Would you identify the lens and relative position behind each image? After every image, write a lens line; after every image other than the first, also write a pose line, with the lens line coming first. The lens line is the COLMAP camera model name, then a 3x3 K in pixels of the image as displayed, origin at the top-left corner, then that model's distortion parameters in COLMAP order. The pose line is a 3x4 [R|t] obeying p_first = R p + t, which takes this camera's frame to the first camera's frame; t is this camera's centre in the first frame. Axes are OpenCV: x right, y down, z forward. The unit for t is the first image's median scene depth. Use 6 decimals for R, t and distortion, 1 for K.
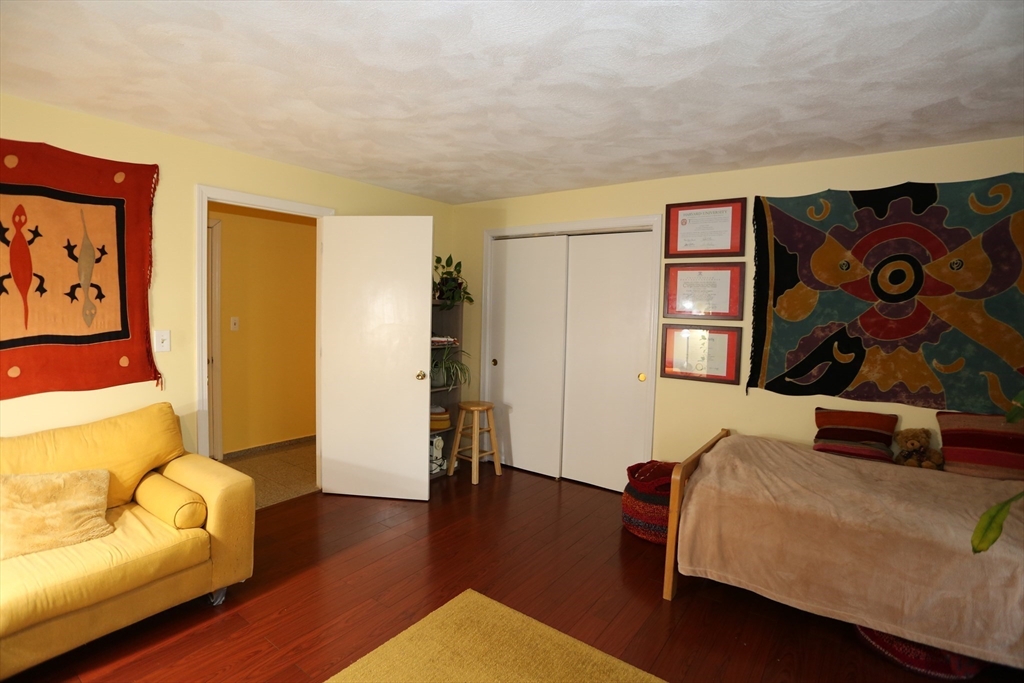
lens RADIAL K [[515.7, 0, 512.3], [0, 515.7, 336.9], [0, 0, 1]] dist [-0.024469, 0.000256]
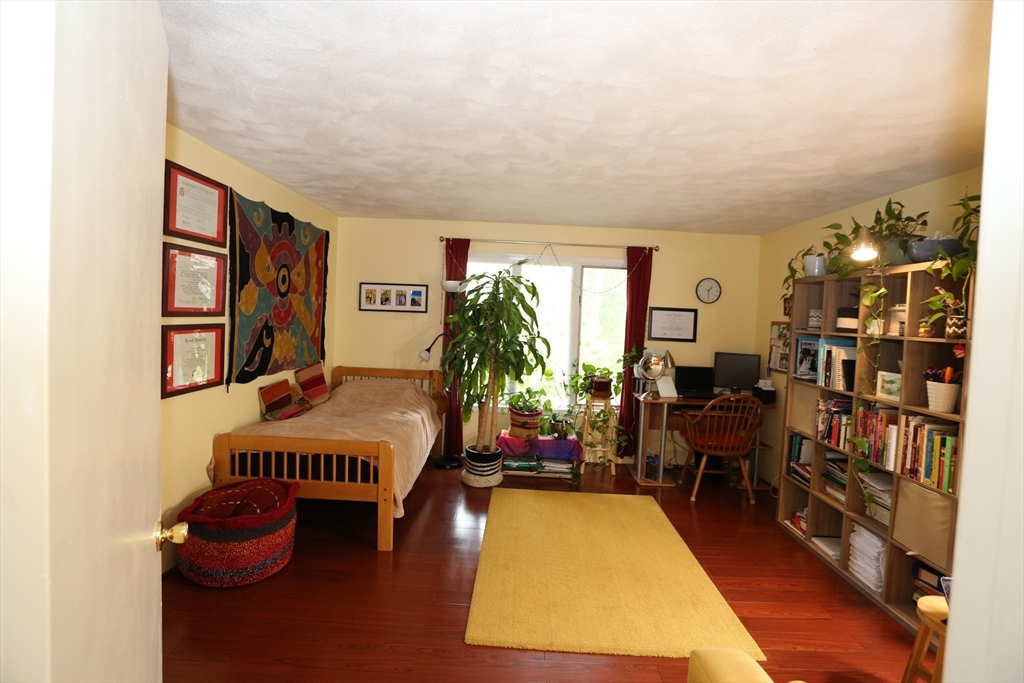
lens RADIAL K [[515.7, 0, 512.9], [0, 515.7, 338.5], [0, 0, 1]] dist [-0.024469, 0.000256]
pose [[-0.590955, -0.087797, 0.801913, -0.651097], [-0.002691, 0.994269, 0.106874, -0.097287], [-0.806700, 0.061000, -0.587805, 1.174854]]
